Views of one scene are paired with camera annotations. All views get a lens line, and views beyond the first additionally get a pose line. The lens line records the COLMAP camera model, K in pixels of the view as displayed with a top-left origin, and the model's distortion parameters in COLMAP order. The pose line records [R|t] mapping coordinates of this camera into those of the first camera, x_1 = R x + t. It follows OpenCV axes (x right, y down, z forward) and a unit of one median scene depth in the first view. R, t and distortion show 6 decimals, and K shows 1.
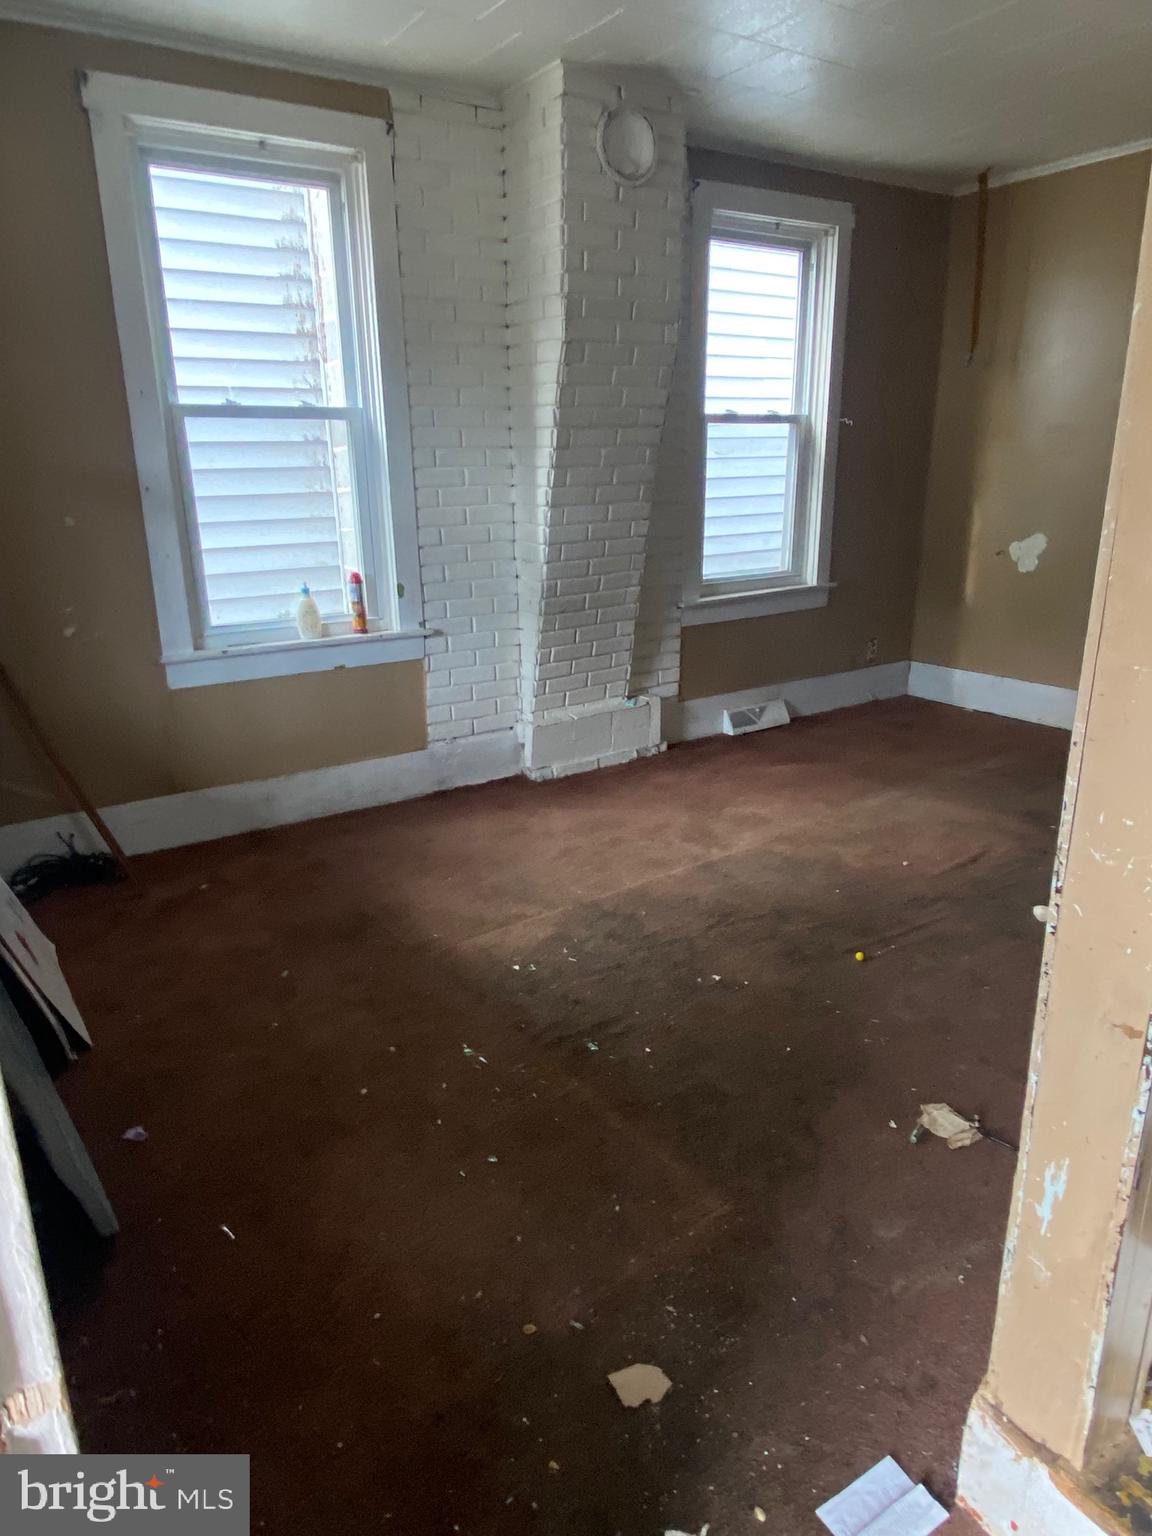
lens RADIAL K [[989.6, 0, 567.8], [0, 989.6, 777.1], [0, 0, 1]] dist [0.019062, -0.015339]
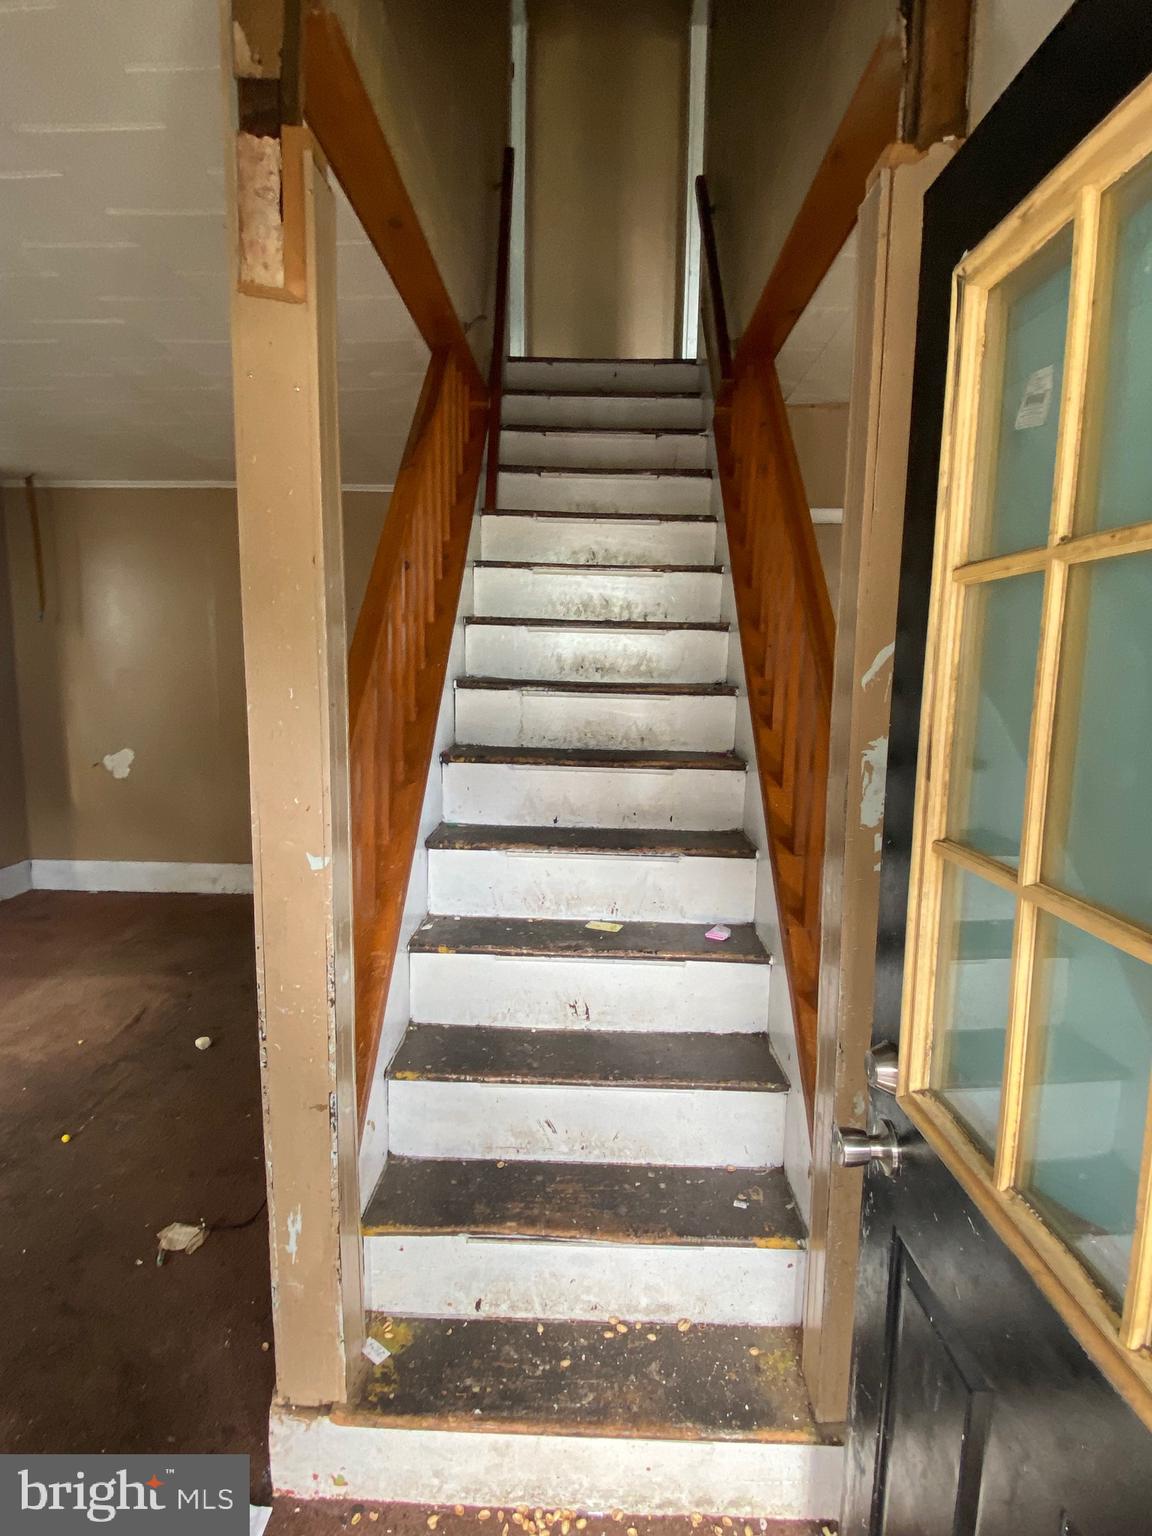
lens RADIAL K [[816.0, 0, 568.1], [0, 816.0, 767.3], [0, 0, 1]] dist [-0.006324, -0.000818]
pose [[0.573458, -0.081526, 0.815168, -0.106376], [0.224503, 0.972583, -0.060665, -0.049719], [-0.787873, 0.217797, 0.576039, -0.097679]]
